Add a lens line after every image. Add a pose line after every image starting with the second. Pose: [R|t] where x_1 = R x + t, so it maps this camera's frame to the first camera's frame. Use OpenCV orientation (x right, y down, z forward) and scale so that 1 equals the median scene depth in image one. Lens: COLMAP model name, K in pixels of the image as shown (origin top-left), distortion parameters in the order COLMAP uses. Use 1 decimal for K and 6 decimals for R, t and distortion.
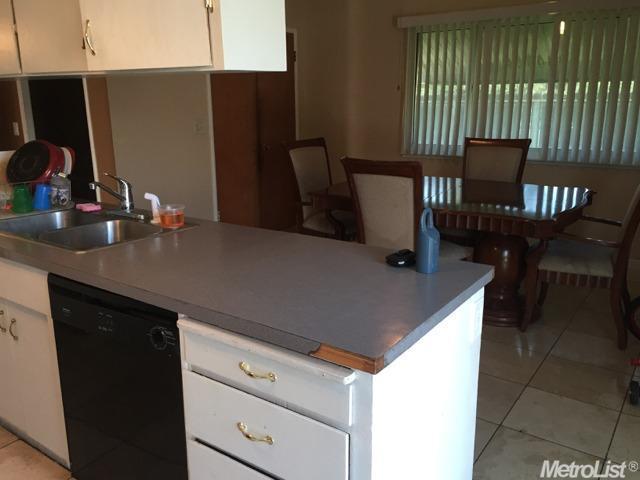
lens RADIAL K [[548.8, 0, 320.1], [0, 548.8, 242.5], [0, 0, 1]] dist [0.071359, -0.059528]
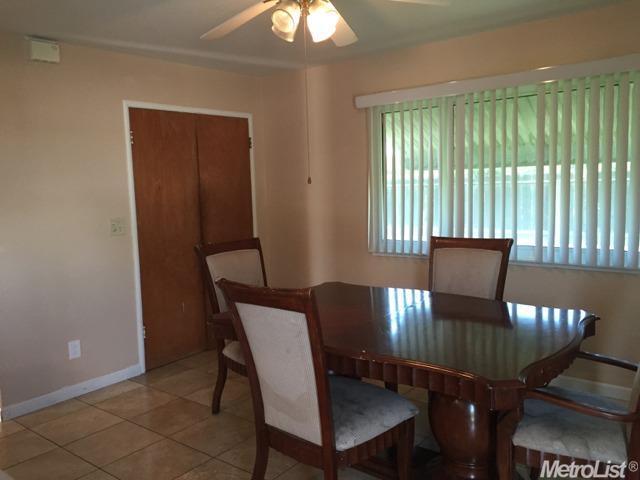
lens RADIAL K [[548.8, 0, 319.2], [0, 548.8, 233.8], [0, 0, 1]] dist [0.071359, -0.059528]
pose [[0.997360, -0.020996, -0.069507, 0.152676], [0.009819, 0.987486, -0.157403, -0.068598], [0.071942, 0.156305, 0.985085, 0.208337]]
